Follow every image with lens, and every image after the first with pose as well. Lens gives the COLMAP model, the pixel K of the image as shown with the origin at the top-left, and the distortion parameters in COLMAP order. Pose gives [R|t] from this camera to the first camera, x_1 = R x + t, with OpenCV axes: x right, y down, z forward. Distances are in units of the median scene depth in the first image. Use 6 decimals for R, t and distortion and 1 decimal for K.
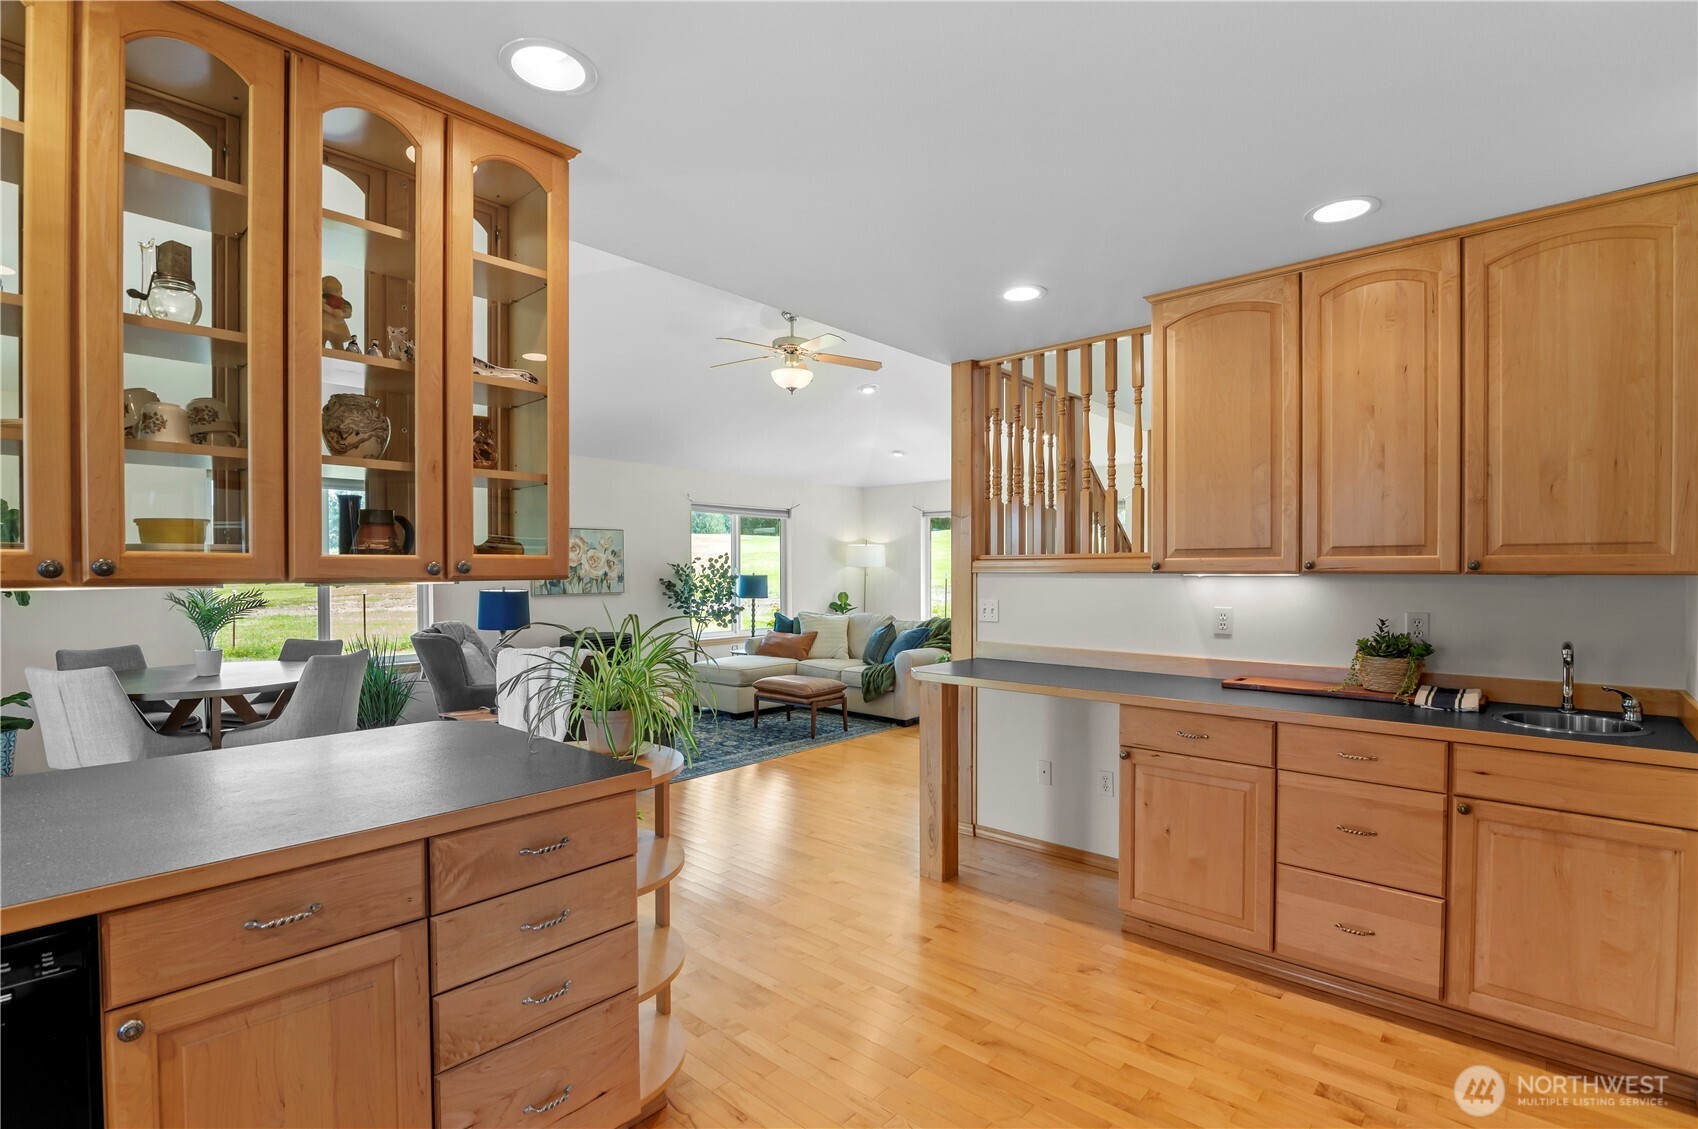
lens RADIAL K [[803.1, 0, 849.0], [0, 803.1, 564.5], [0, 0, 1]] dist [-0.000244, -0.000022]
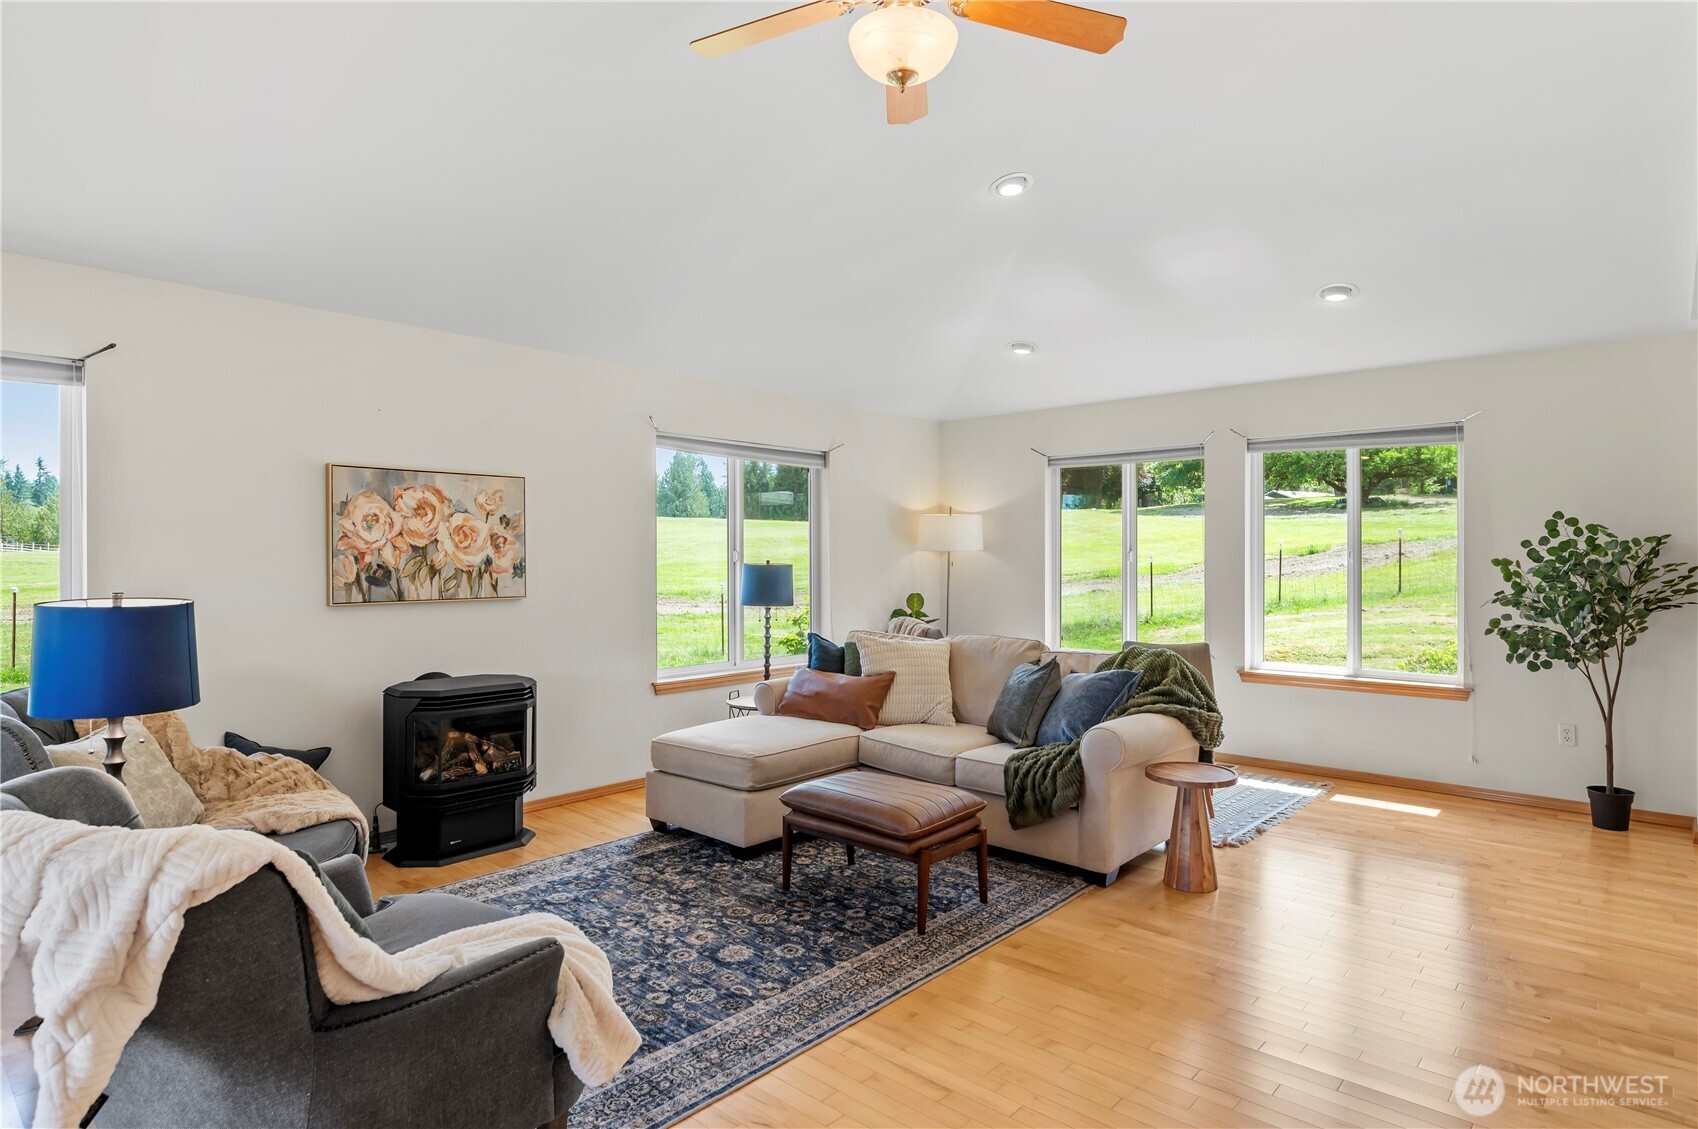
lens RADIAL K [[939.4, 0, 849.0], [0, 939.4, 564.5], [0, 0, 1]] dist [-0.000687, 0.000091]
pose [[0.999983, 0.001752, -0.005641, -0.067665], [-0.001686, 0.999931, 0.011665, 0.006619], [0.005661, -0.011656, 0.999916, 0.399884]]
